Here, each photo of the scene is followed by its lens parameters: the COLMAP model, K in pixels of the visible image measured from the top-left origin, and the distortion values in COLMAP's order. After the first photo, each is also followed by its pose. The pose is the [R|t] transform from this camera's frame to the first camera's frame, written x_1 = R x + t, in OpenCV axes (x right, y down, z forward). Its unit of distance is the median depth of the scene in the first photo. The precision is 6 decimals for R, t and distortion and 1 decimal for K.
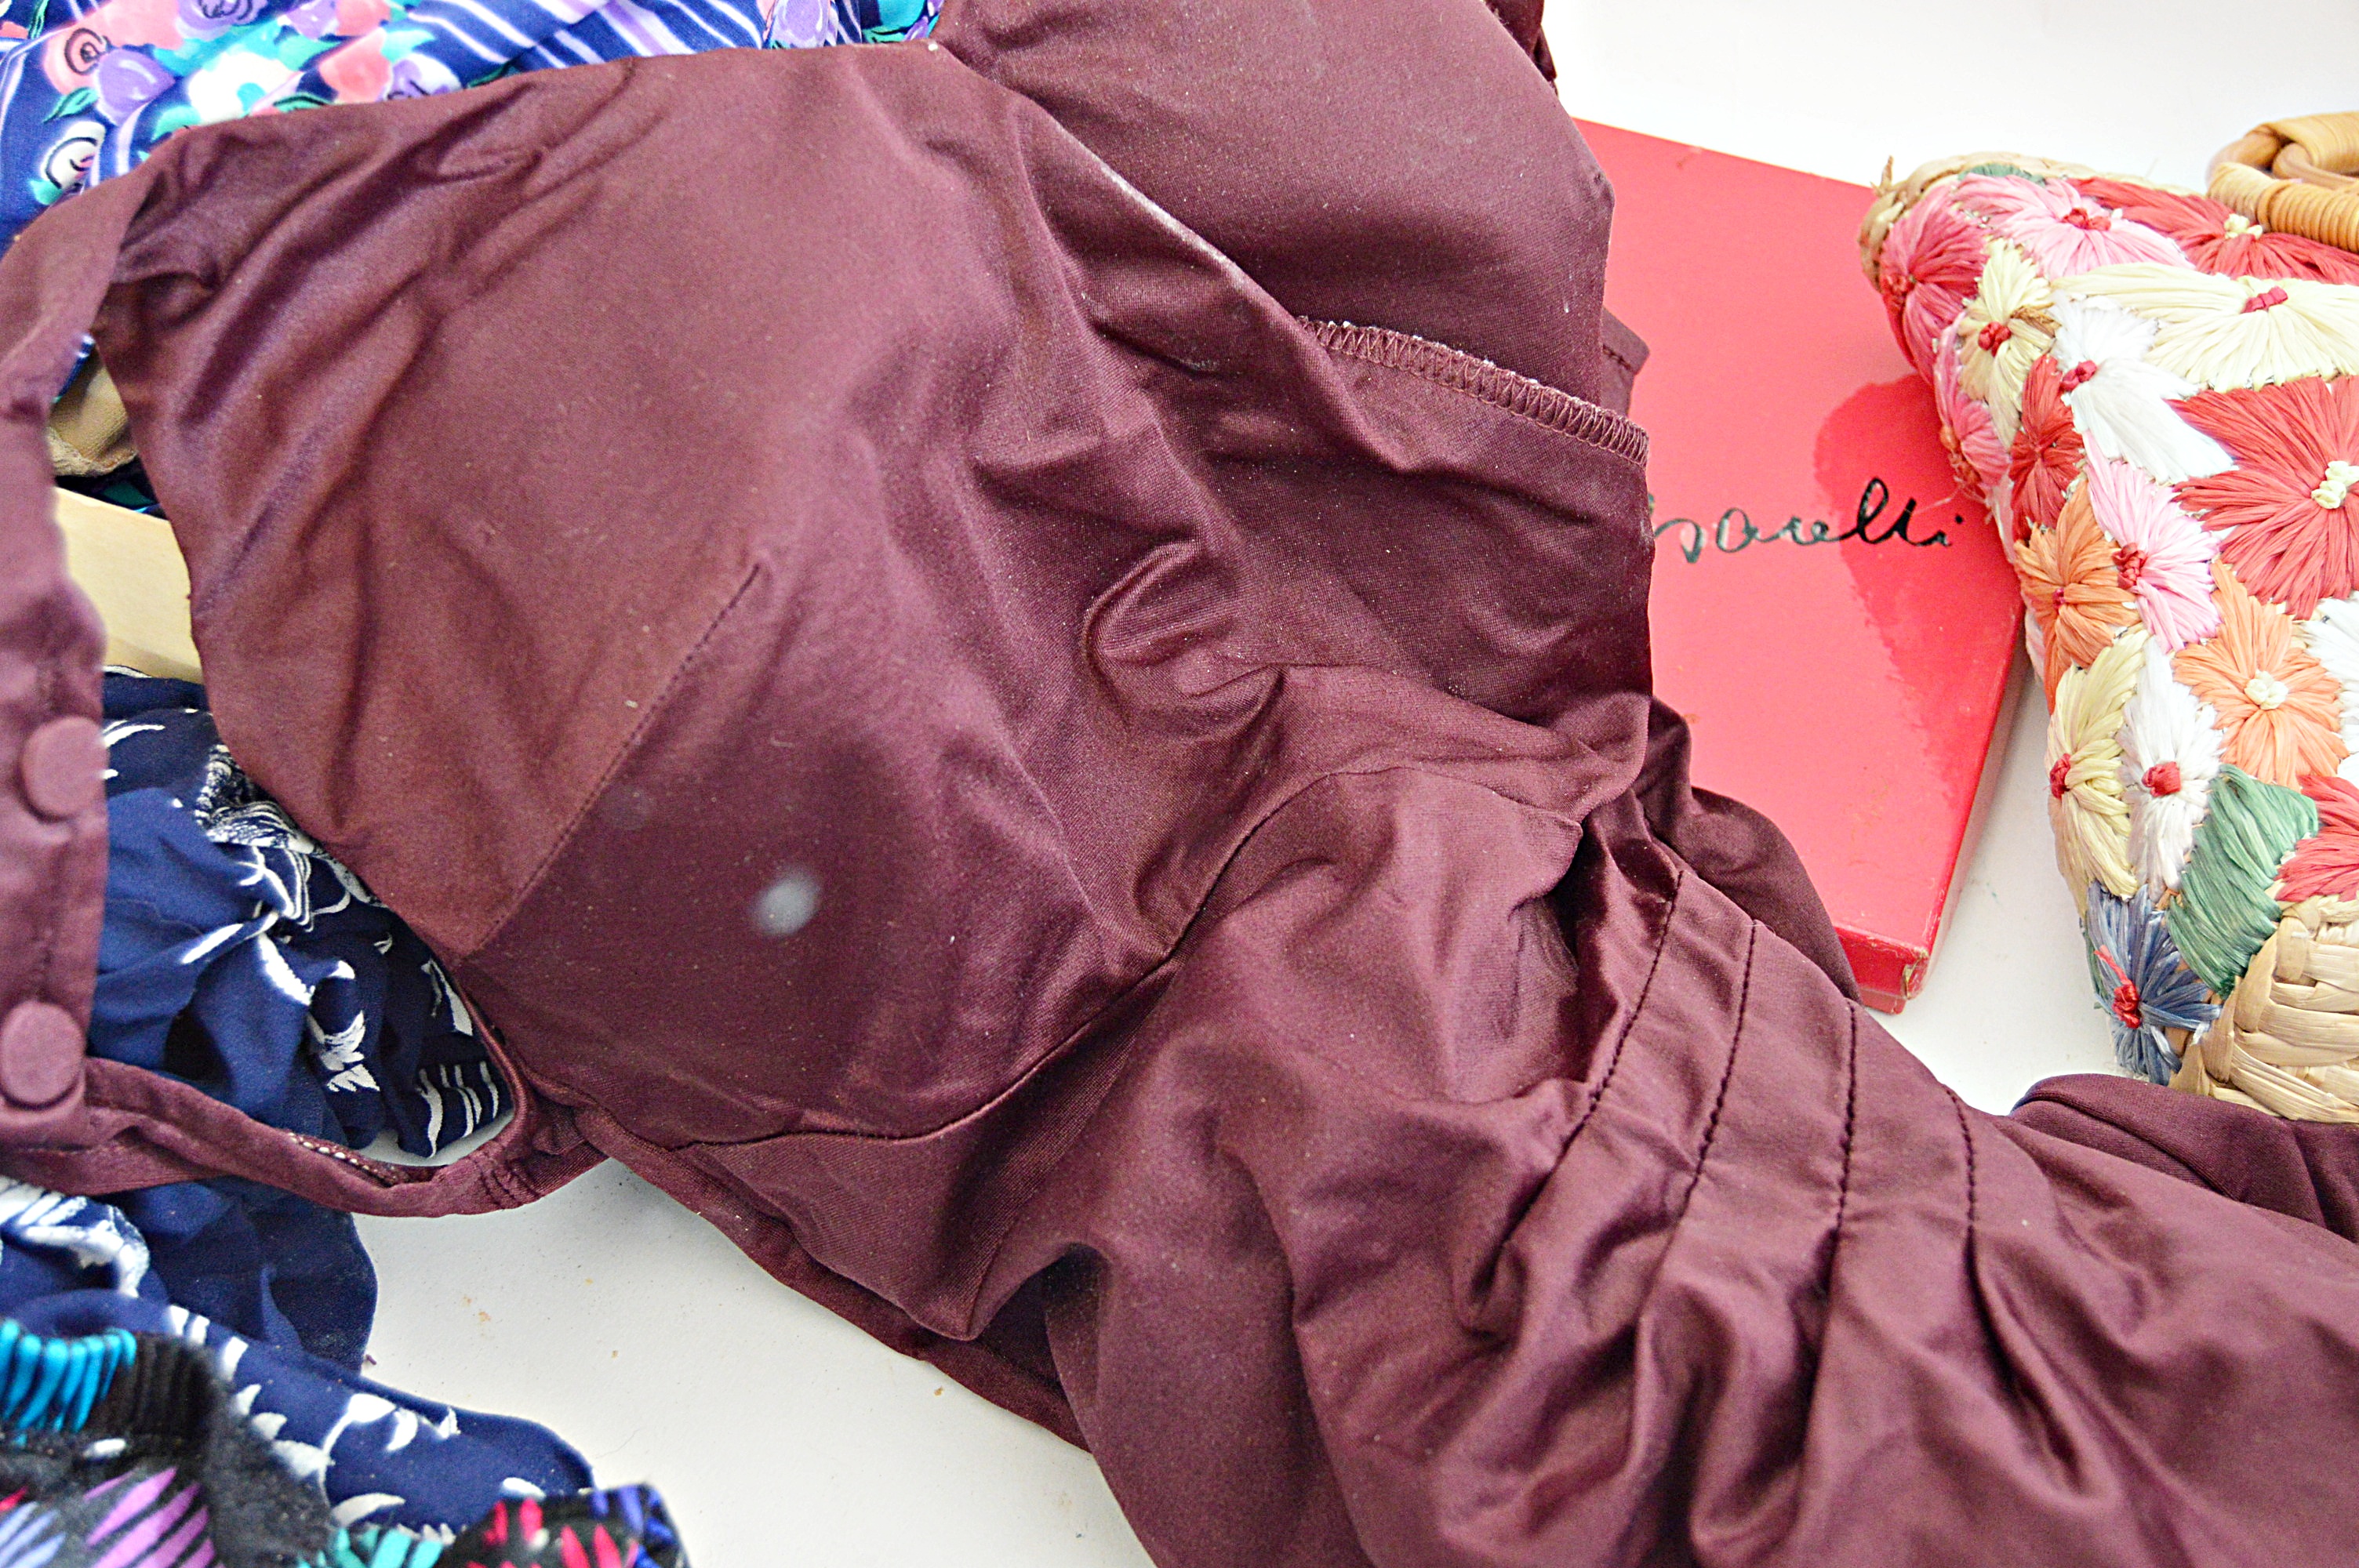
lens RADIAL K [[3488.7, 0, 1179.5], [0, 3488.7, 784.0], [0, 0, 1]] dist [0.162906, -0.696676]
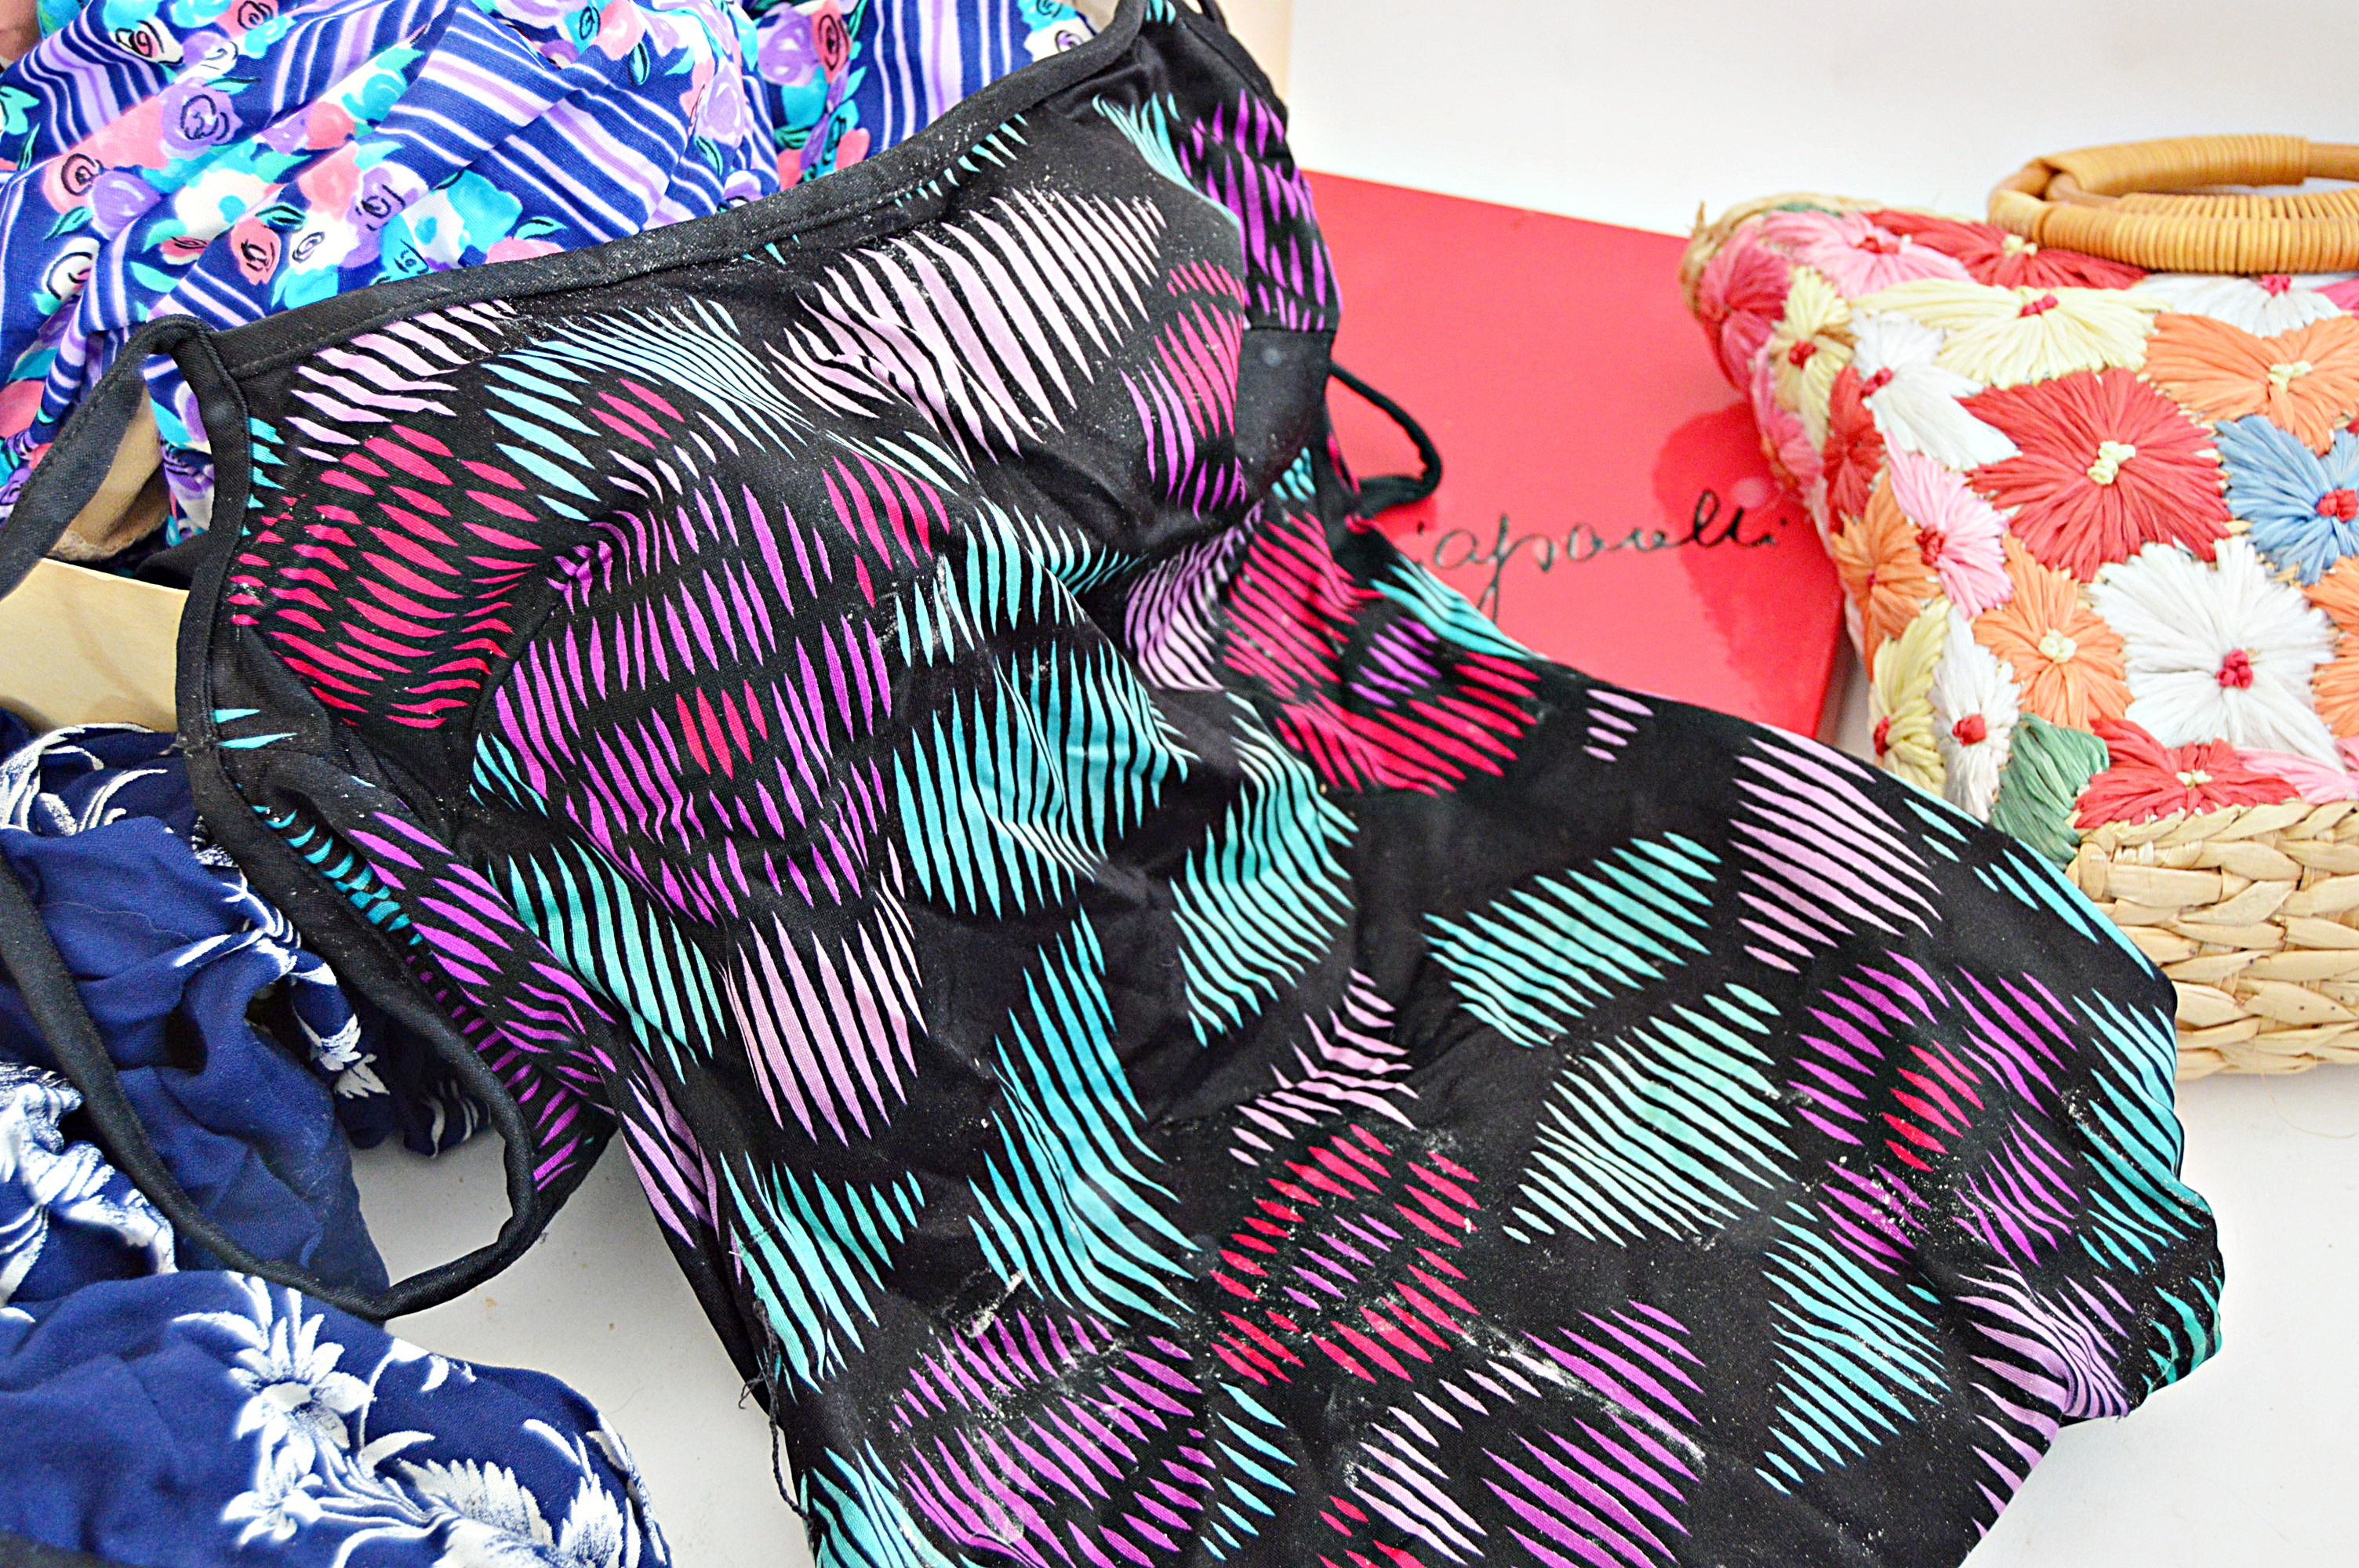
lens RADIAL K [[3488.7, 0, 1179.5], [0, 3488.7, 784.0], [0, 0, 1]] dist [0.162906, -0.696676]
pose [[0.998050, -0.054089, 0.031169, -0.008076], [0.055225, 0.997795, -0.036822, 0.041206], [-0.029109, 0.038471, 0.998836, -0.107162]]
